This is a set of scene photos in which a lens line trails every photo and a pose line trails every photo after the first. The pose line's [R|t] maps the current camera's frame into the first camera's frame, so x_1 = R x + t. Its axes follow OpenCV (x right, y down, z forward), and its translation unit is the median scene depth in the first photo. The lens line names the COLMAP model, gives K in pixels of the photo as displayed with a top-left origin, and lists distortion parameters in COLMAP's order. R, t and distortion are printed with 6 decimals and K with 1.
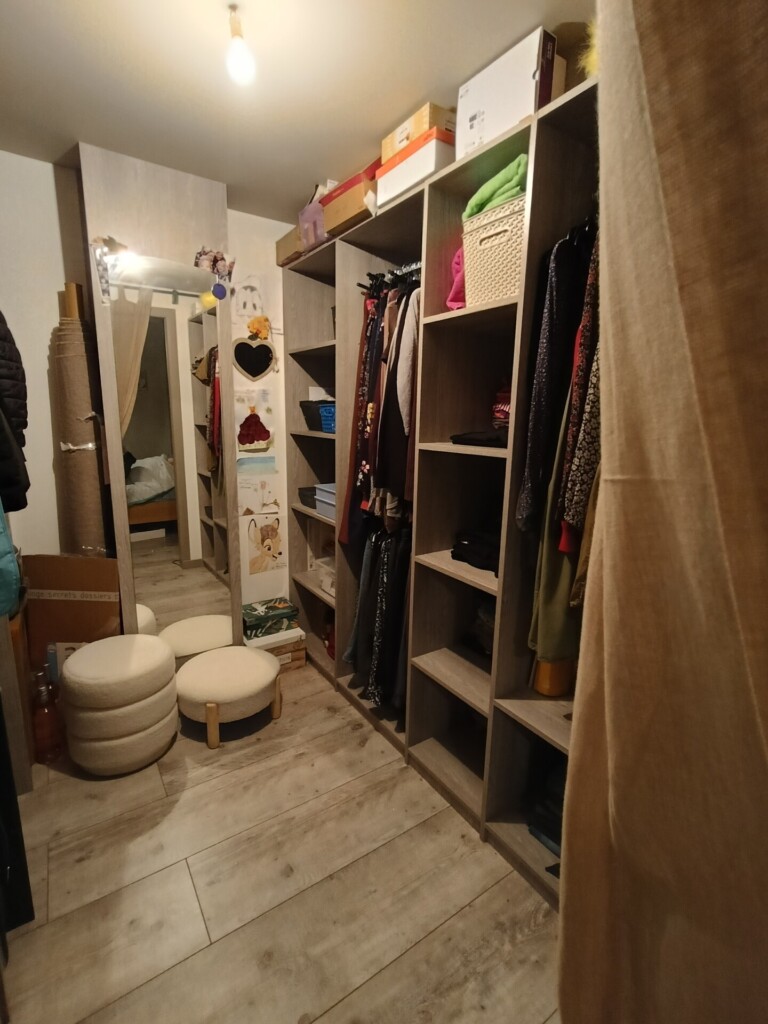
lens RADIAL K [[479.4, 0, 377.5], [0, 479.4, 512.4], [0, 0, 1]] dist [-0.000086, 0.000865]
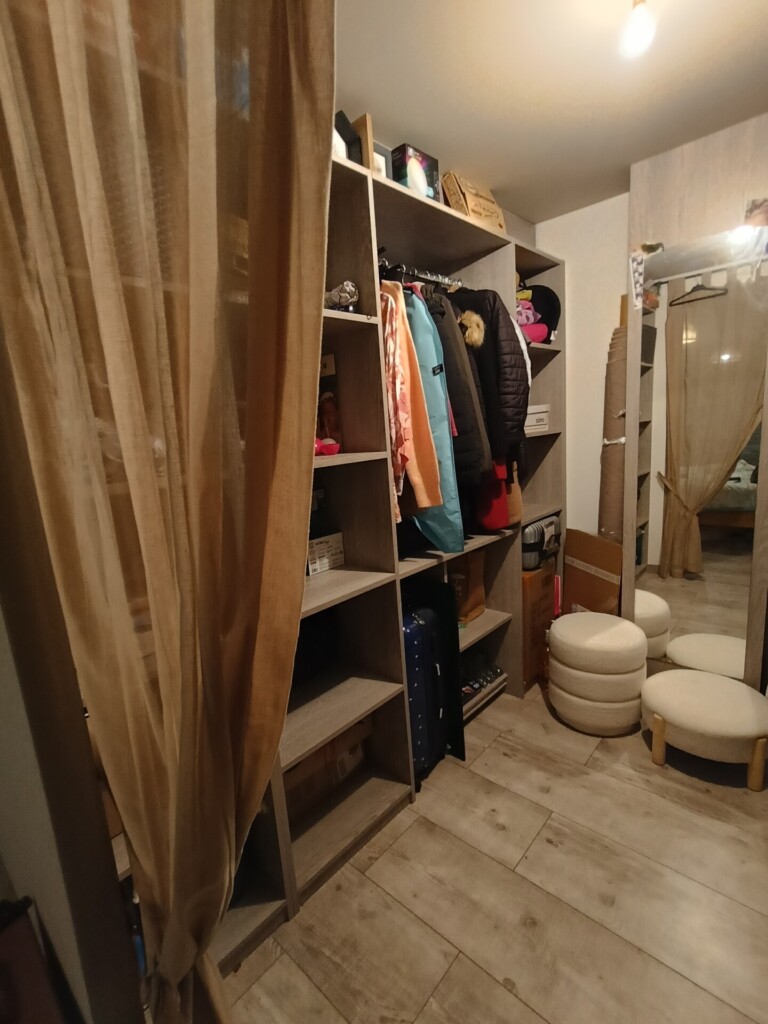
lens RADIAL K [[479.4, 0, 377.2], [0, 479.4, 514.9], [0, 0, 1]] dist [-0.000086, 0.000865]
pose [[0.234737, 0.131158, -0.963170, 0.383008], [-0.115239, 0.987623, 0.106402, -0.023641], [0.965204, 0.086018, 0.246946, 0.213576]]
